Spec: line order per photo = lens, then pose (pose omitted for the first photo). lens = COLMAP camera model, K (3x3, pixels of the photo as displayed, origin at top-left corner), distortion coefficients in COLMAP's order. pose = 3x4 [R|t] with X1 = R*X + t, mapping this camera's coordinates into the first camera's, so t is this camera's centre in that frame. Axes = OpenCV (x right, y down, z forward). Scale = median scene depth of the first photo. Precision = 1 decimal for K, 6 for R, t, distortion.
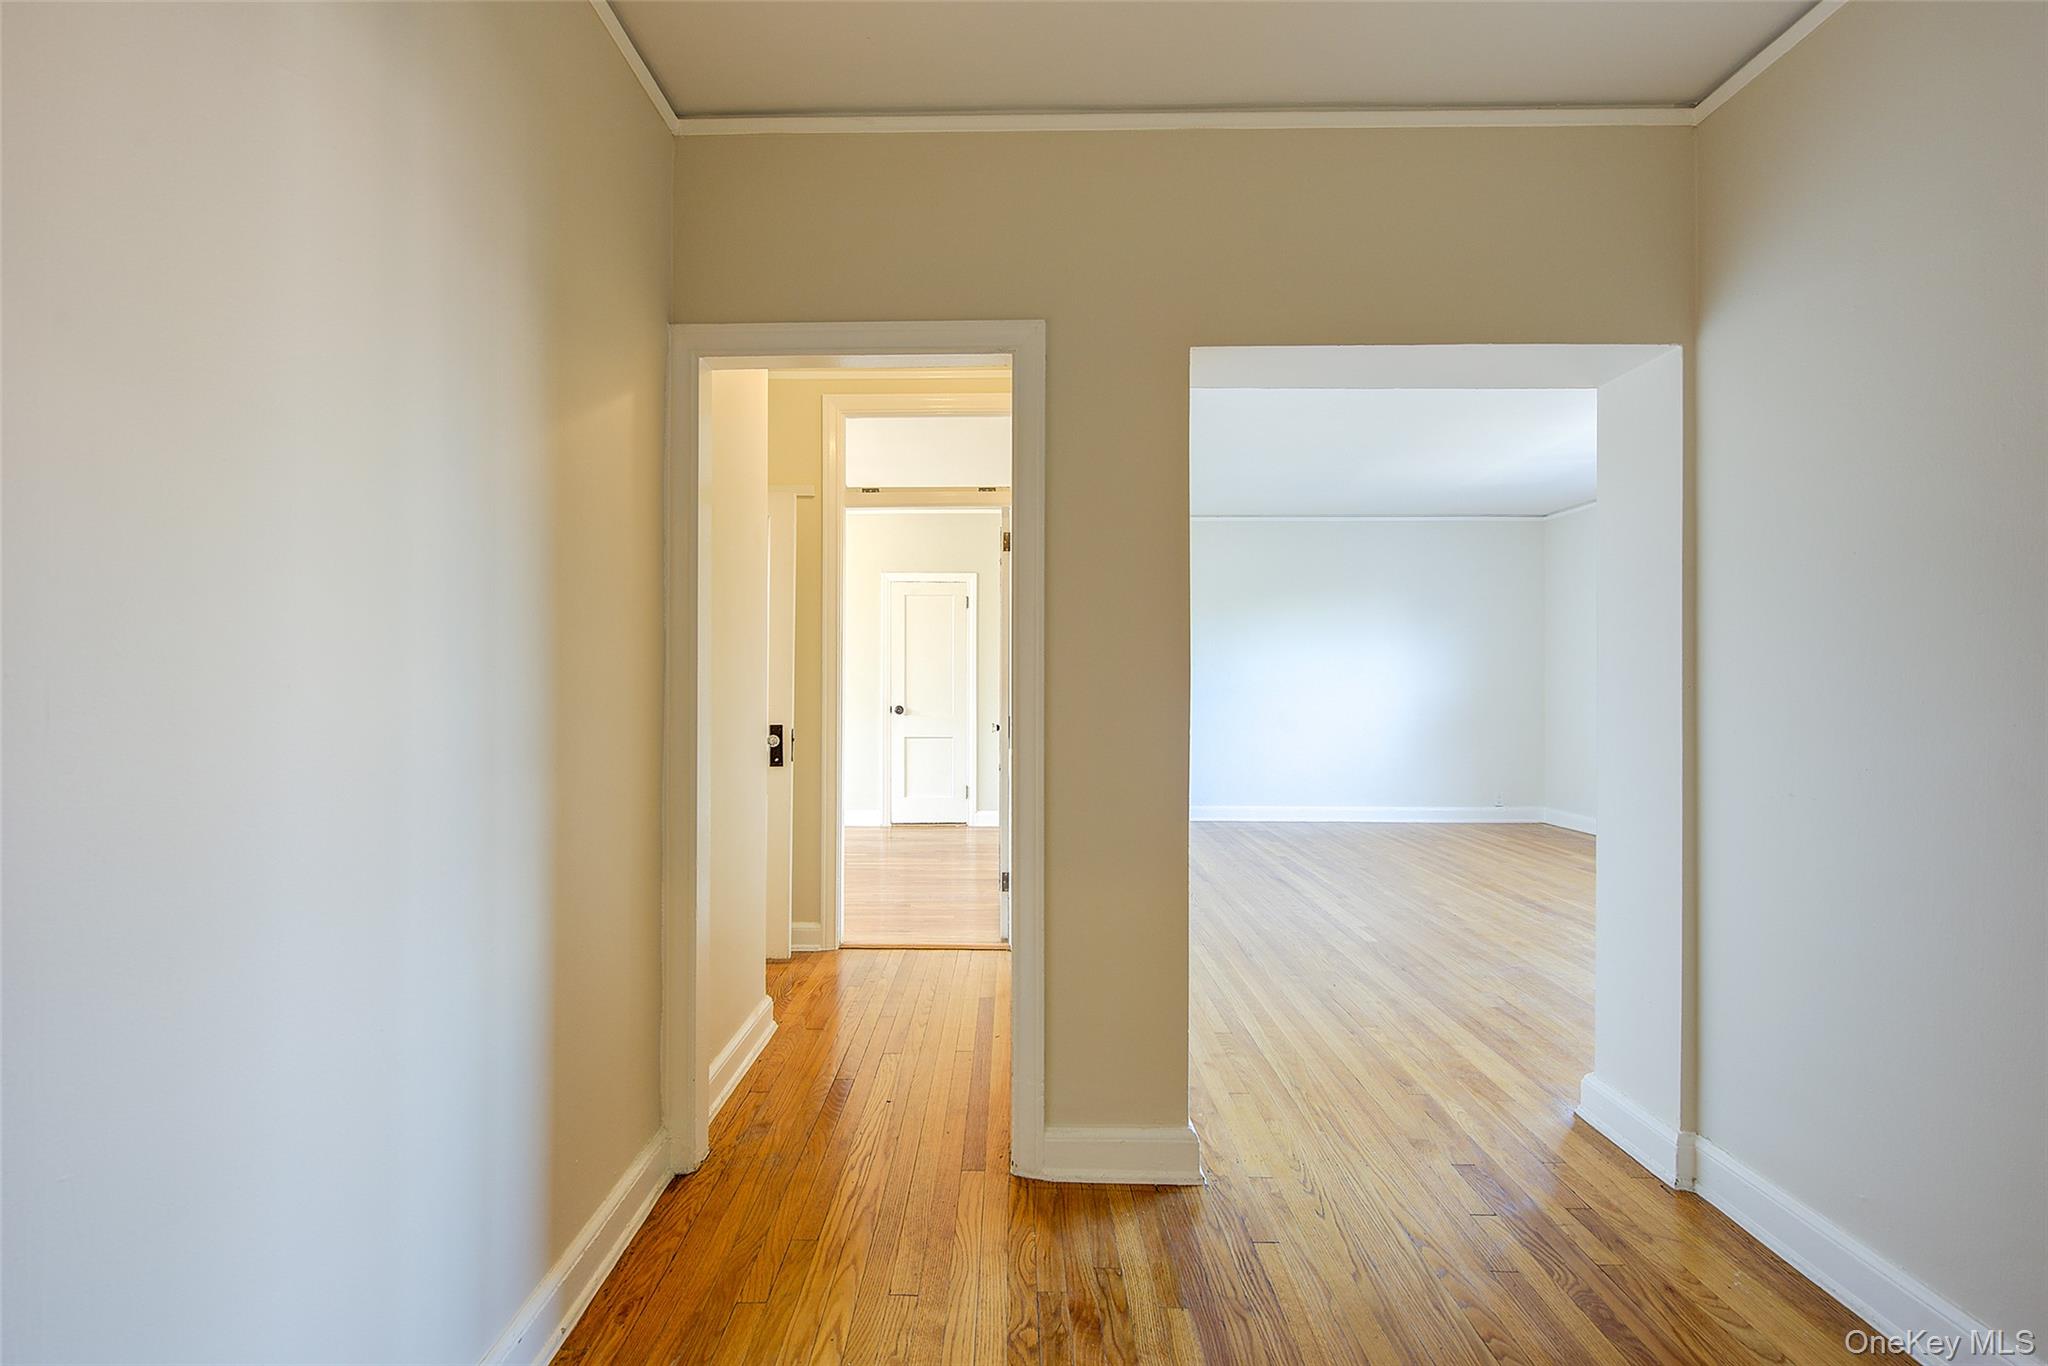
lens RADIAL K [[892.1, 0, 1034.5], [0, 892.1, 681.5], [0, 0, 1]] dist [-0.008187, 0.000723]
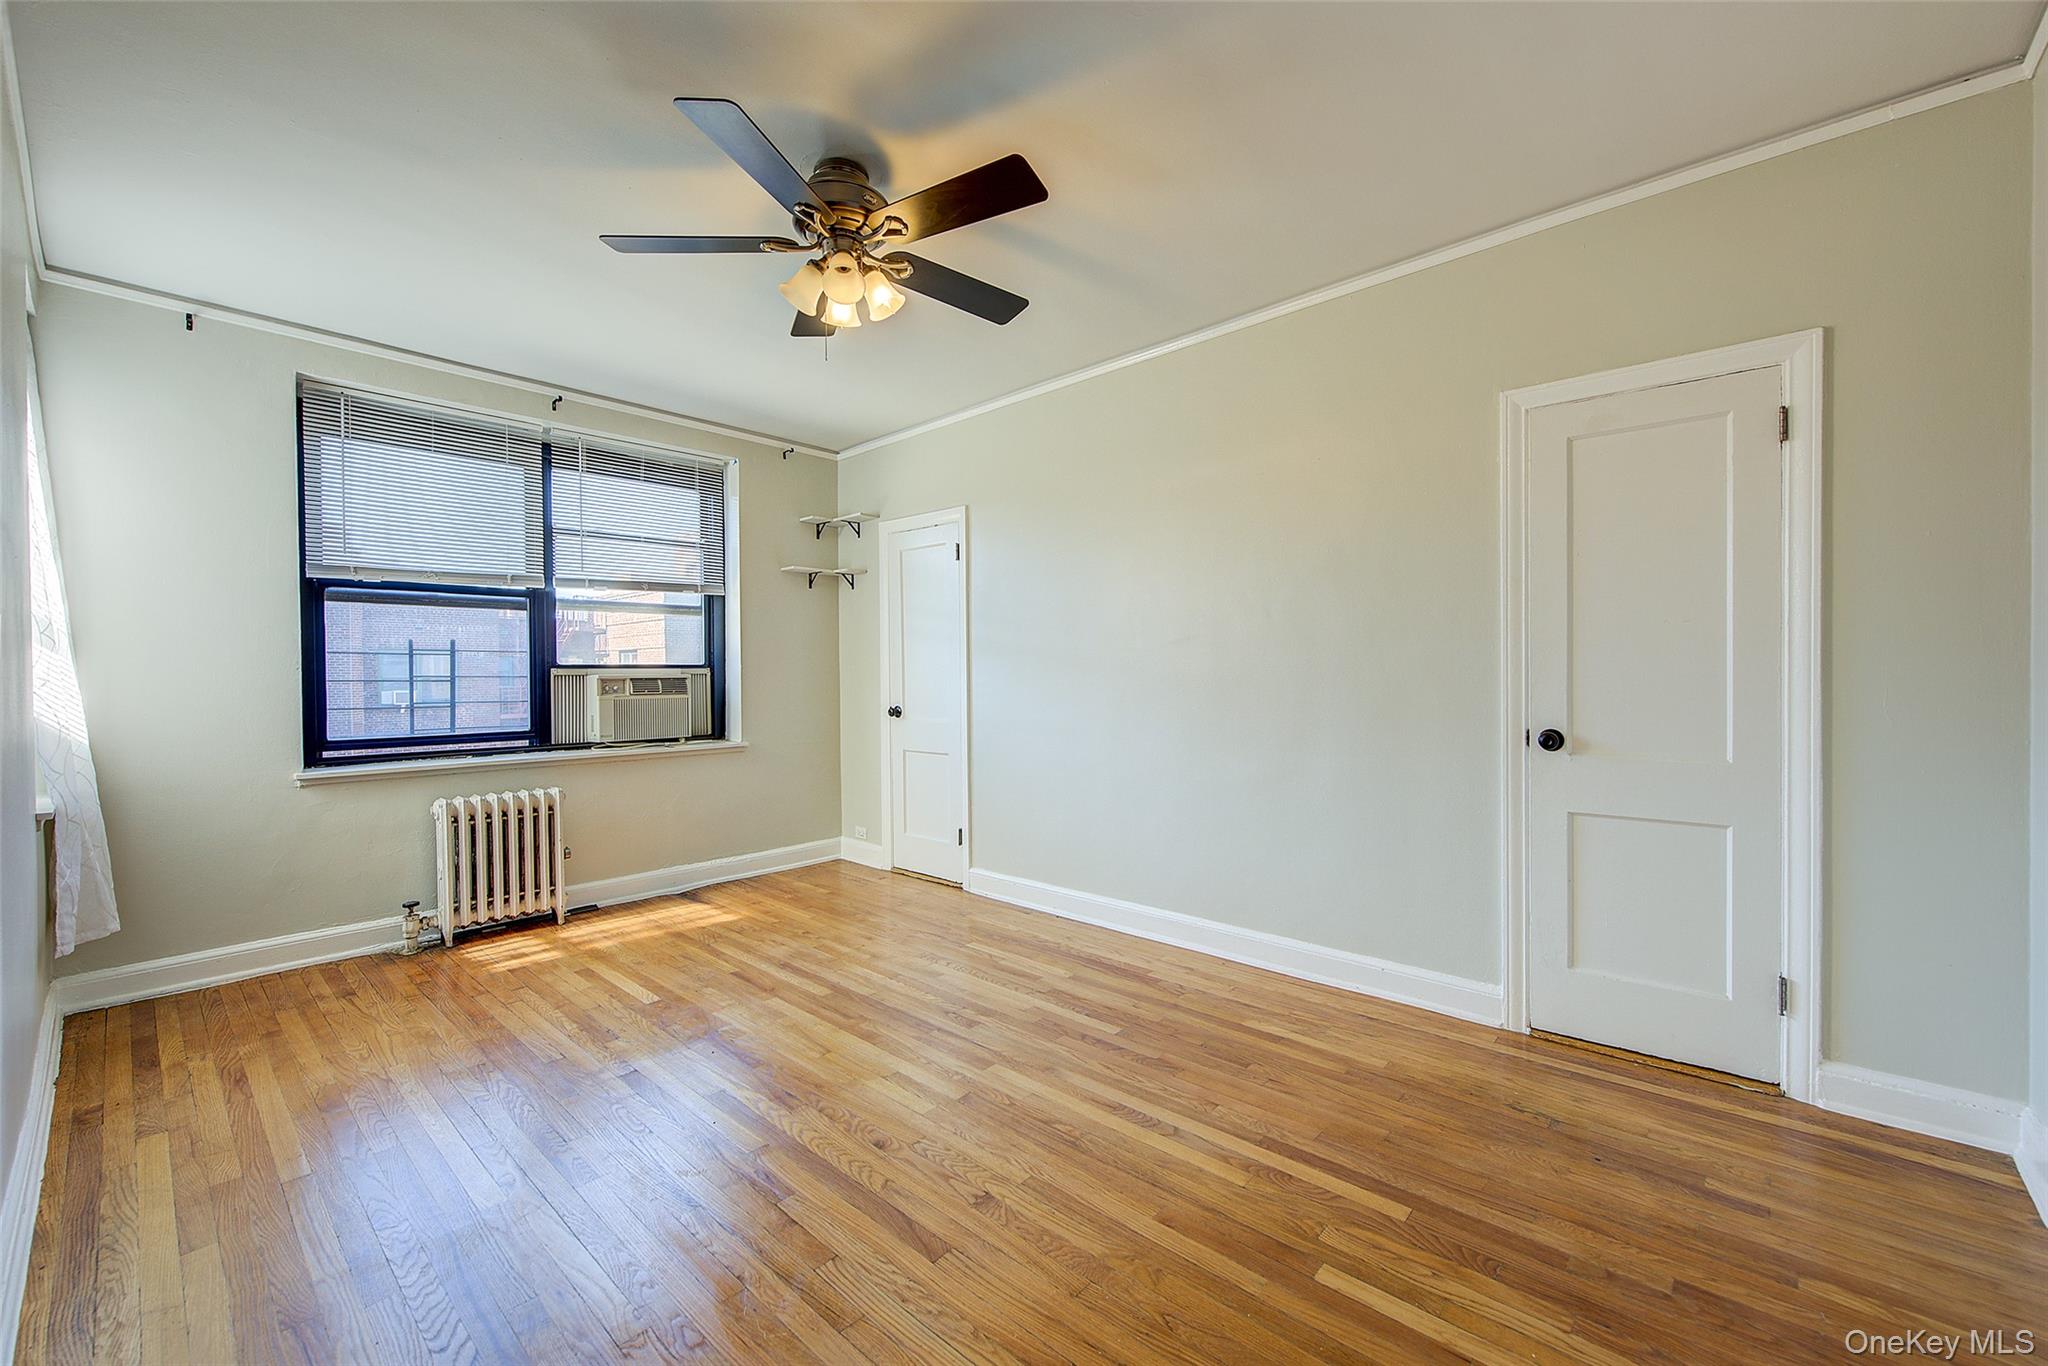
lens RADIAL K [[832.0, 0, 1032.9], [0, 832.0, 677.7], [0, 0, 1]] dist [0.001552, -0.001650]
pose [[0.727645, -0.003527, -0.685945, -0.066928], [0.010767, 0.999922, 0.006281, -0.000029], [0.685869, -0.011956, 0.727627, 0.584340]]
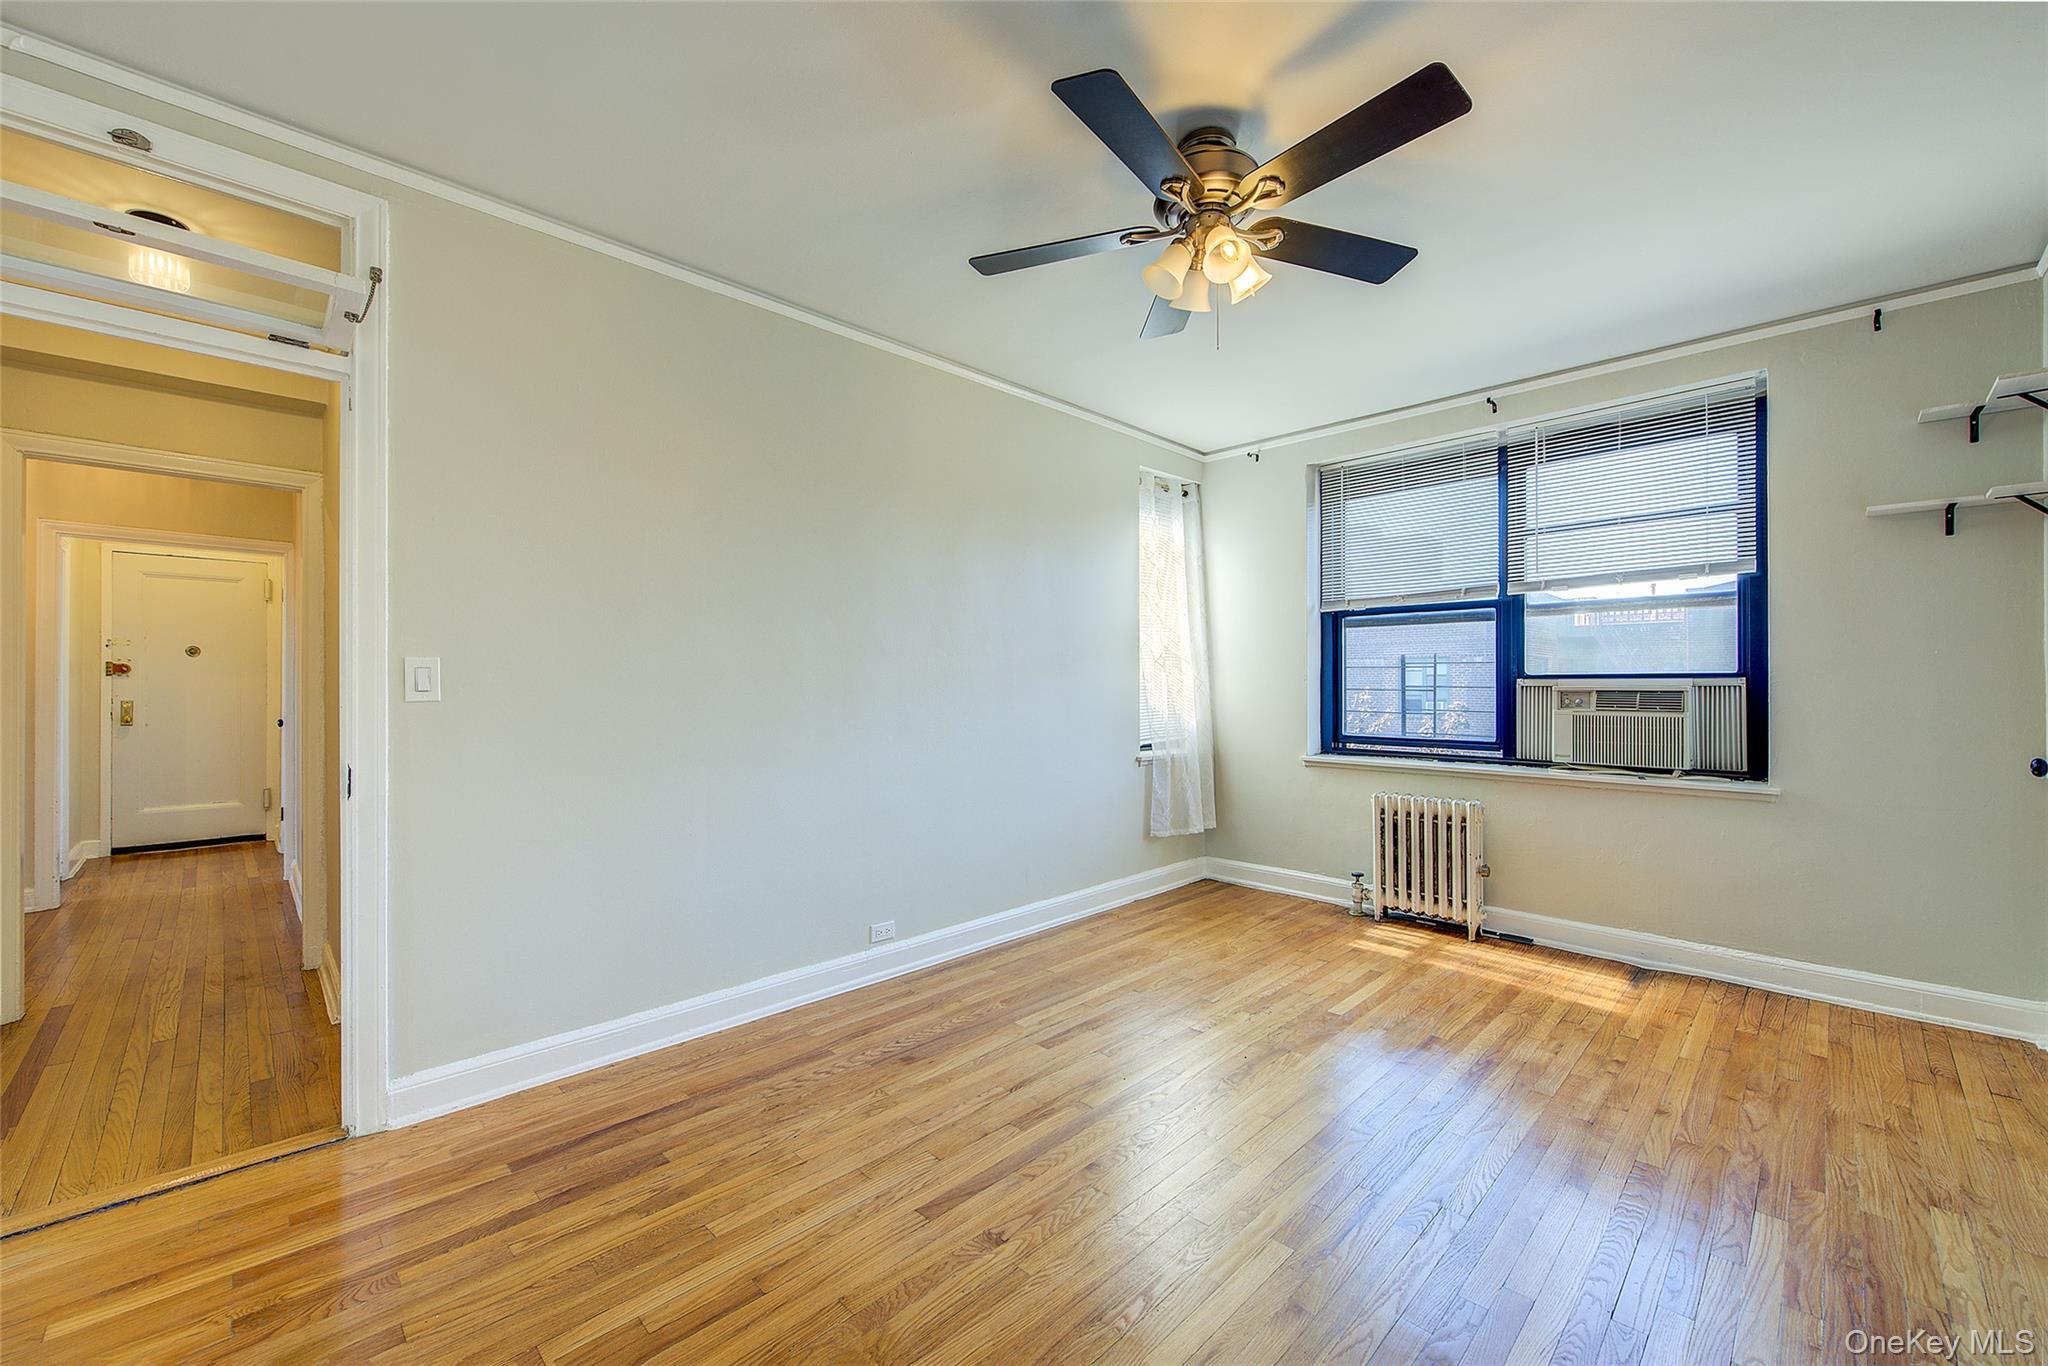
lens RADIAL K [[832.0, 0, 1034.4], [0, 832.0, 681.5], [0, 0, 1]] dist [0.001552, -0.001650]
pose [[-0.737412, -0.004688, -0.675427, -0.105460], [0.000419, 0.999973, -0.007399, -0.001008], [0.675443, -0.005739, -0.737390, 1.064527]]
